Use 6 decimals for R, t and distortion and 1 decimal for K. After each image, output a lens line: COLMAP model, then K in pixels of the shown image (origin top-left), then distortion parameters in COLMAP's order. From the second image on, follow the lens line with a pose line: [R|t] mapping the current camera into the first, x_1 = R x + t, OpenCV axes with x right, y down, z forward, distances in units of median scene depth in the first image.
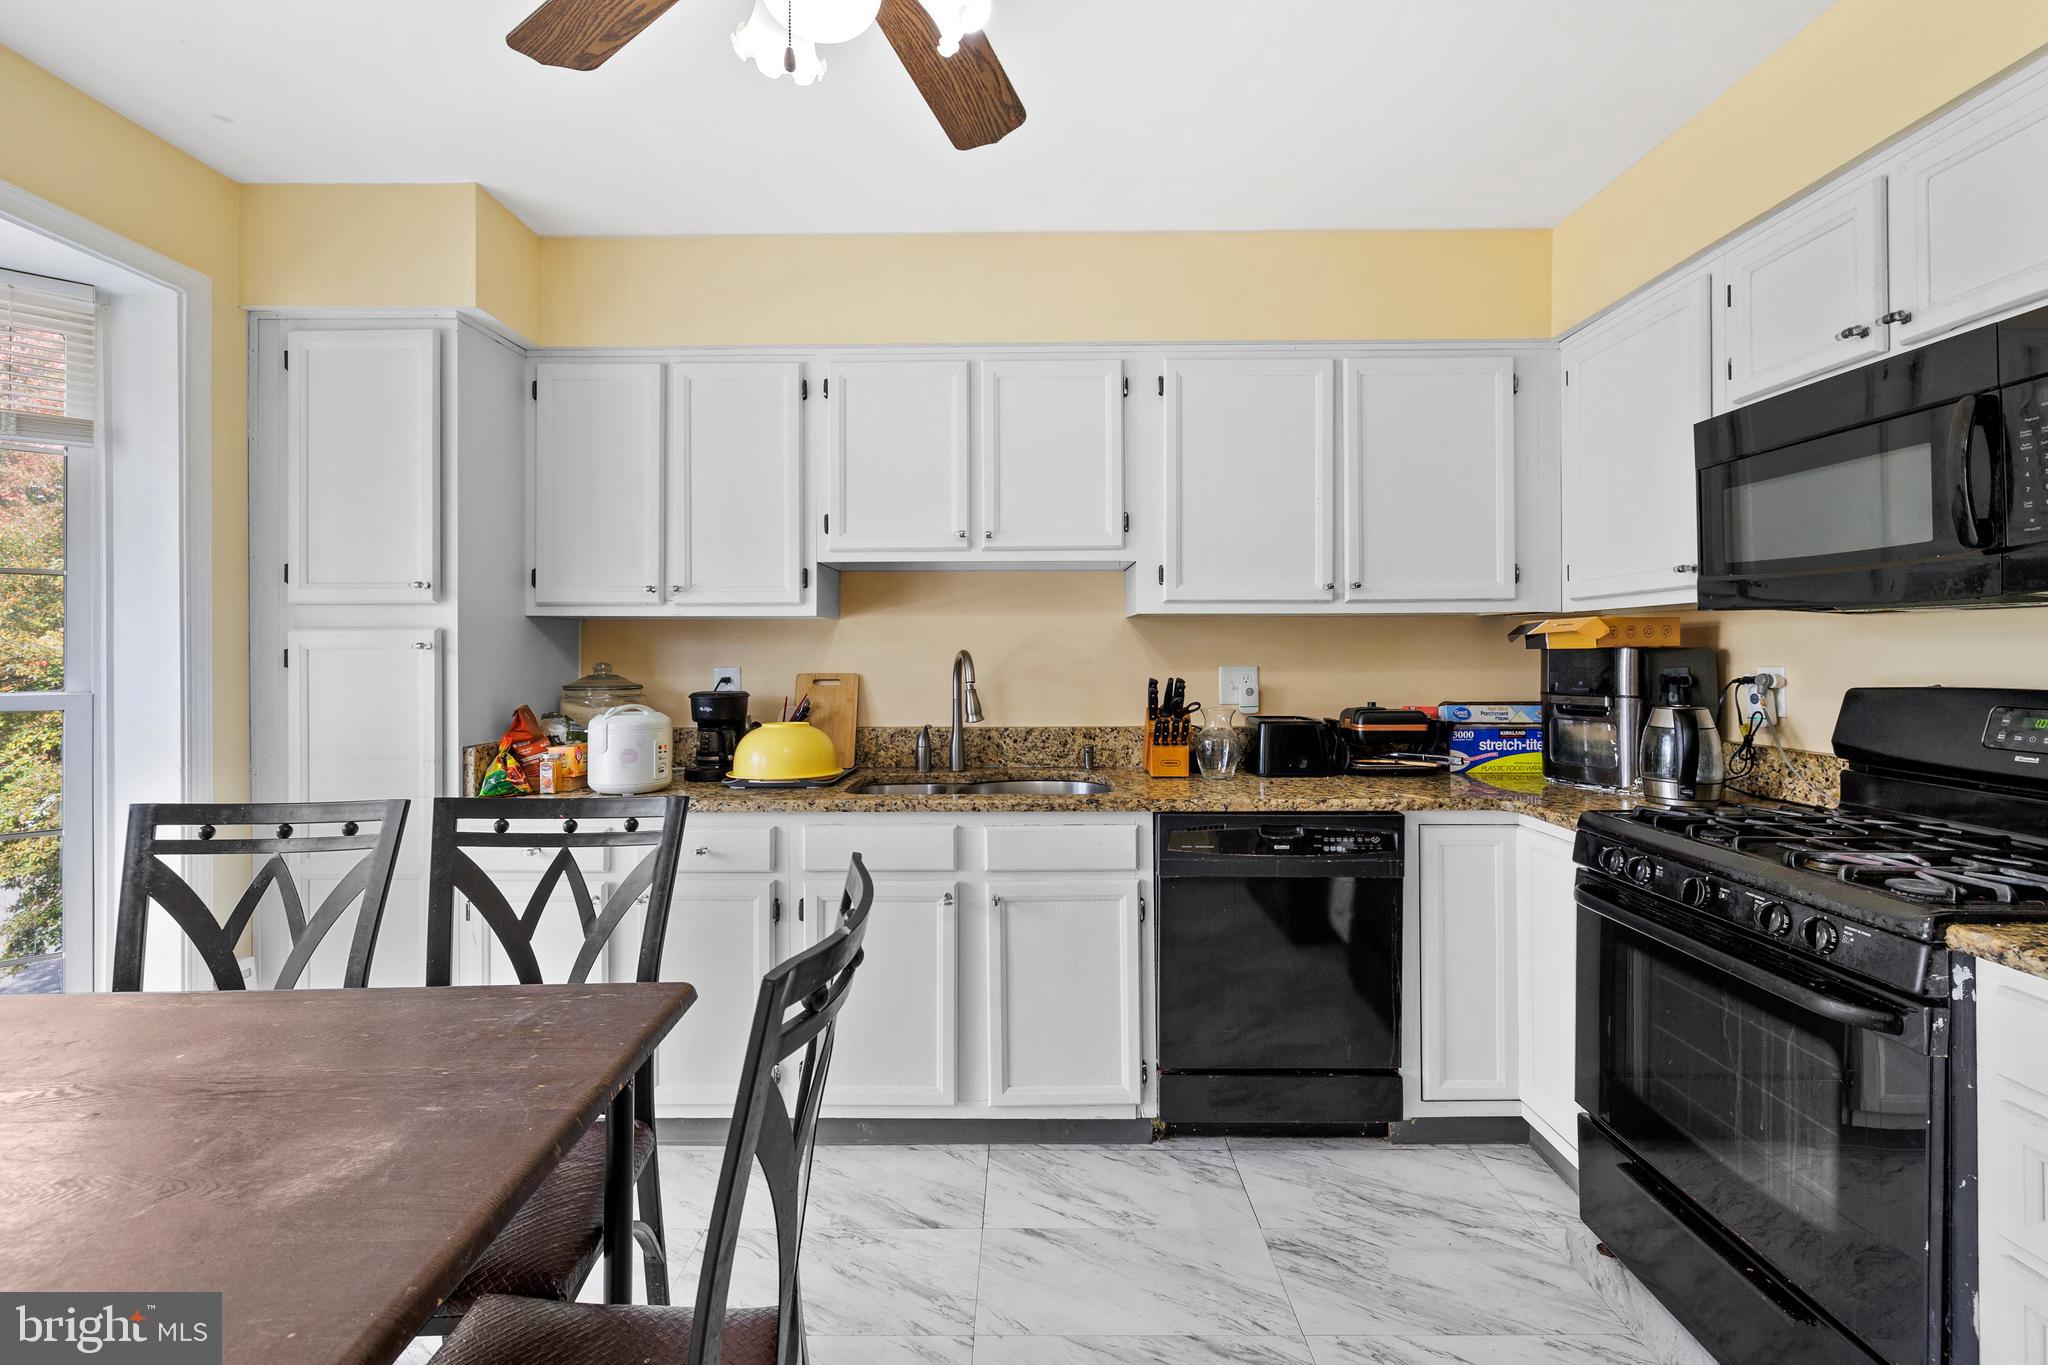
lens RADIAL K [[887.1, 0, 1030.2], [0, 887.1, 649.1], [0, 0, 1]] dist [-0.001114, -0.000361]
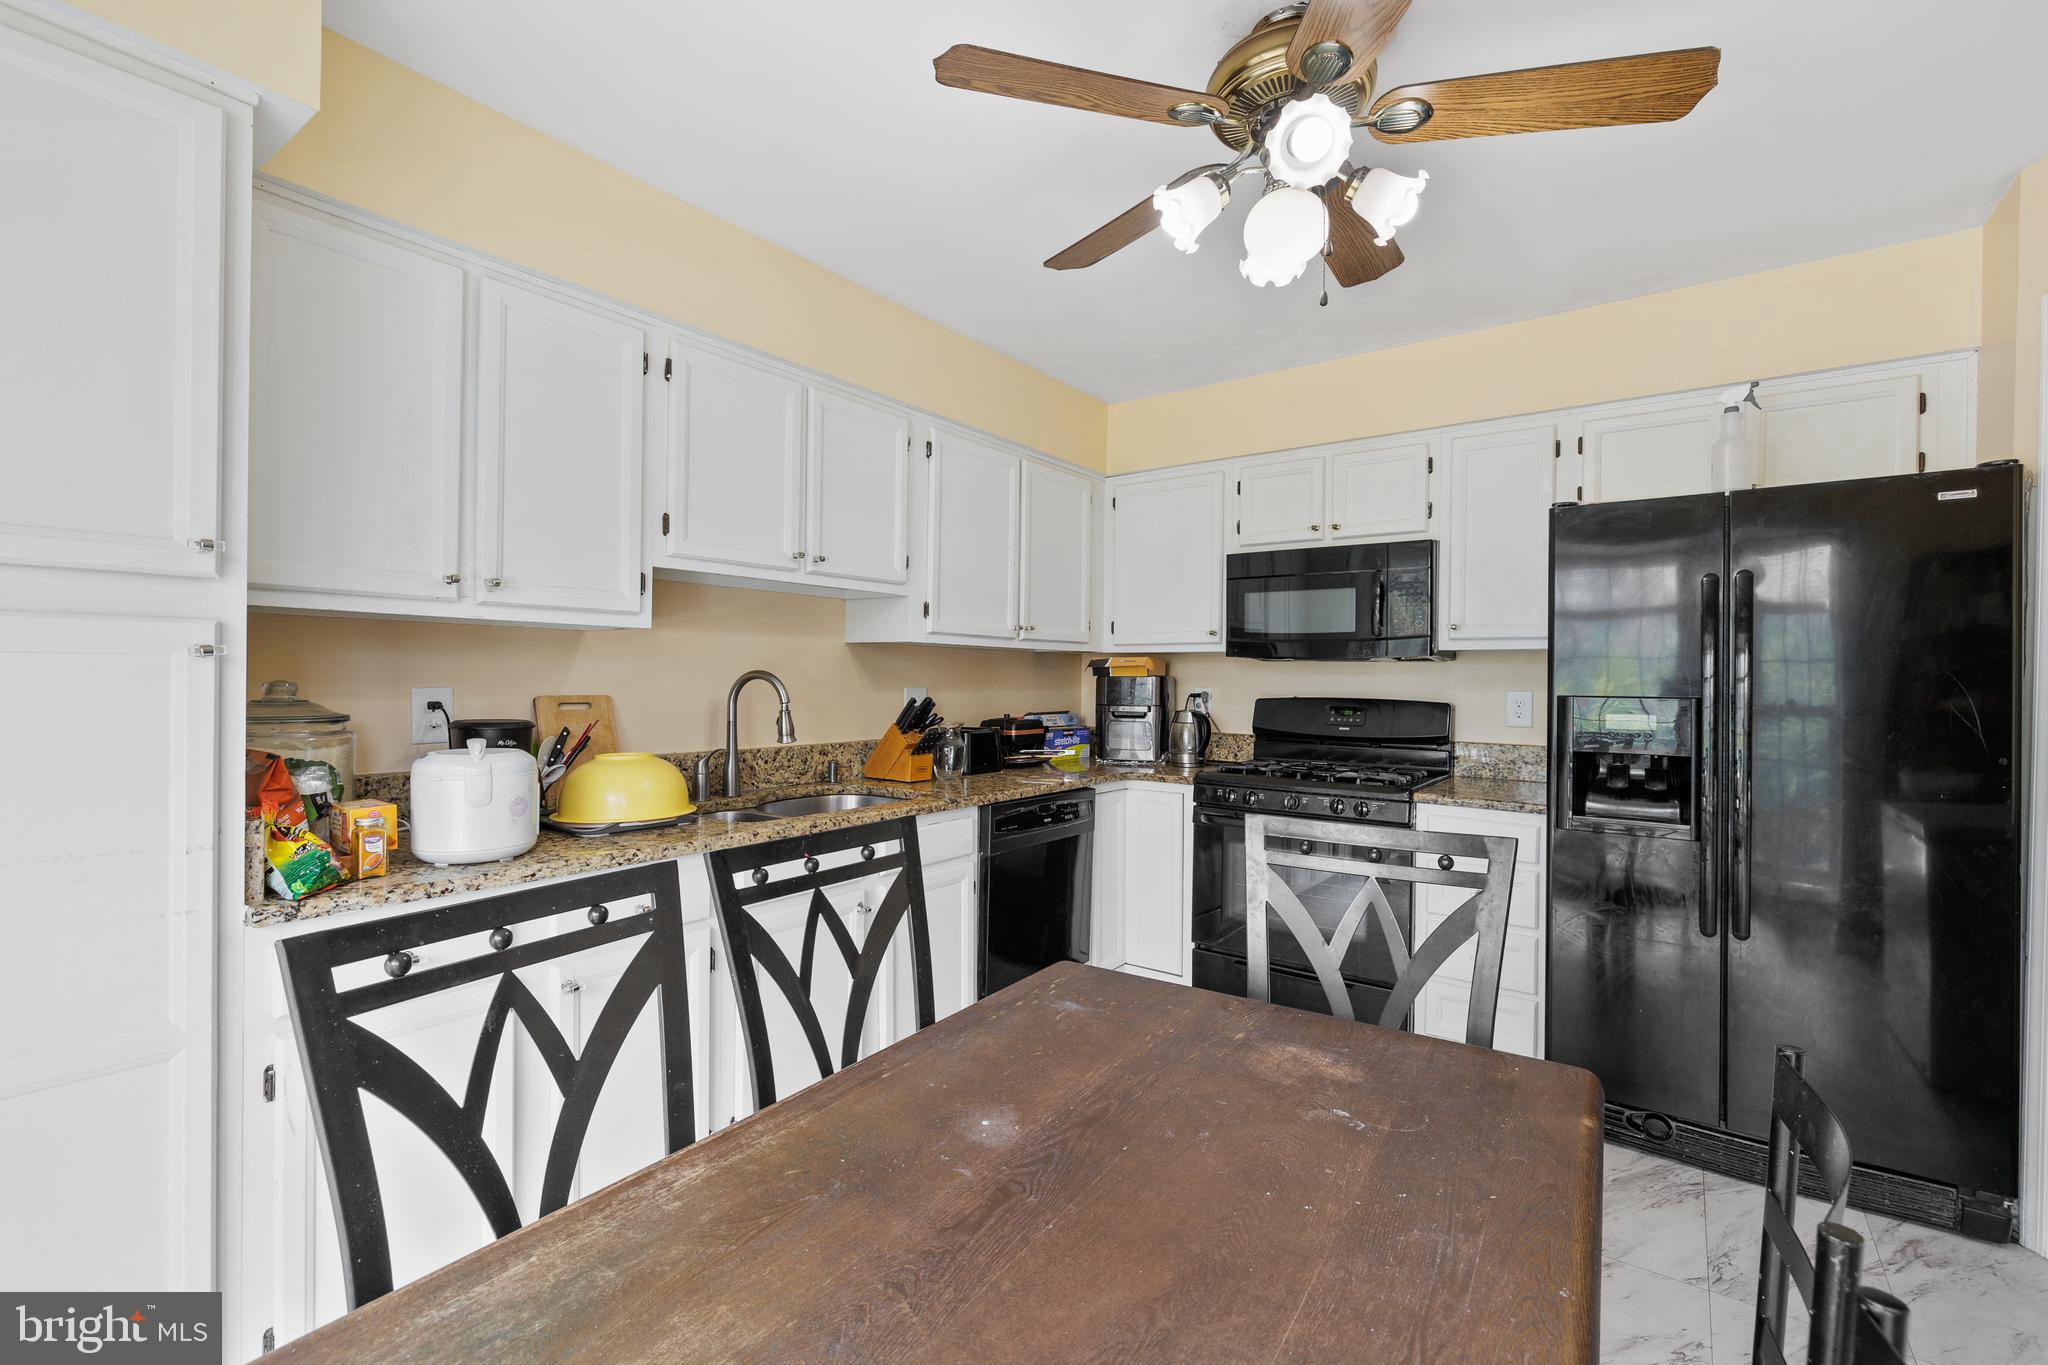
lens RADIAL K [[886.1, 0, 1024.0], [0, 886.1, 682.5], [0, 0, 1]] dist [-0.003527, -0.000237]
pose [[0.592439, 0.005441, 0.805597, -0.779925], [-0.016695, 0.999845, 0.005524, 0.004467], [-0.805442, -0.016722, 0.592438, 0.209880]]
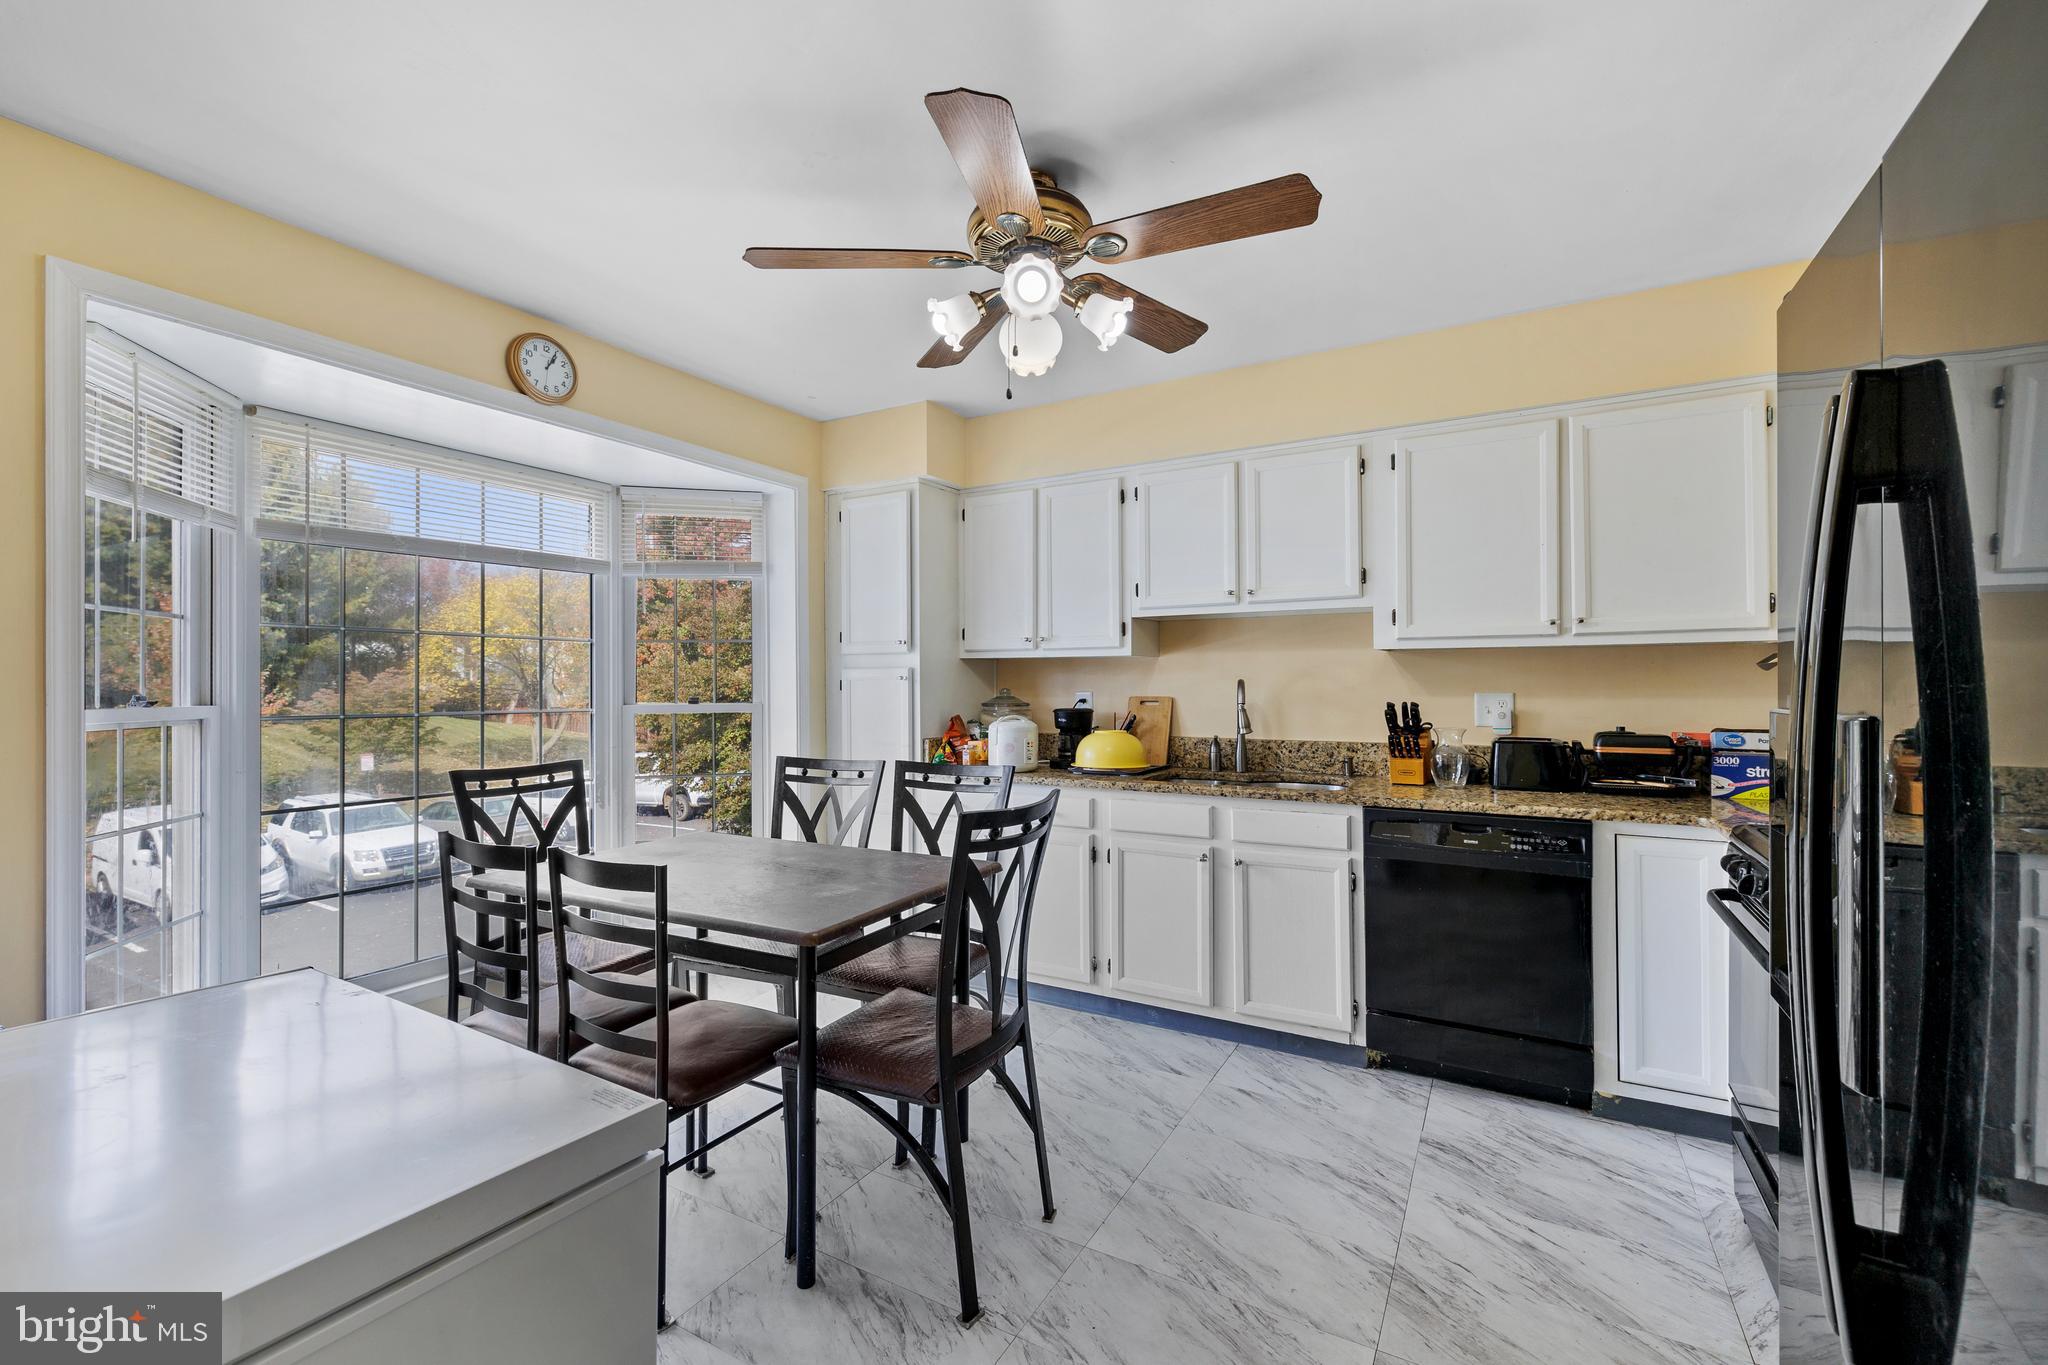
lens RADIAL K [[861.5, 0, 1019.1], [0, 861.5, 674.1], [0, 0, 1]] dist [-0.003392, -0.000433]
pose [[0.868315, -0.005603, -0.495981, 0.307152], [0.004657, 0.999984, -0.003145, -0.004660], [0.495991, 0.000421, 0.868328, -0.301863]]
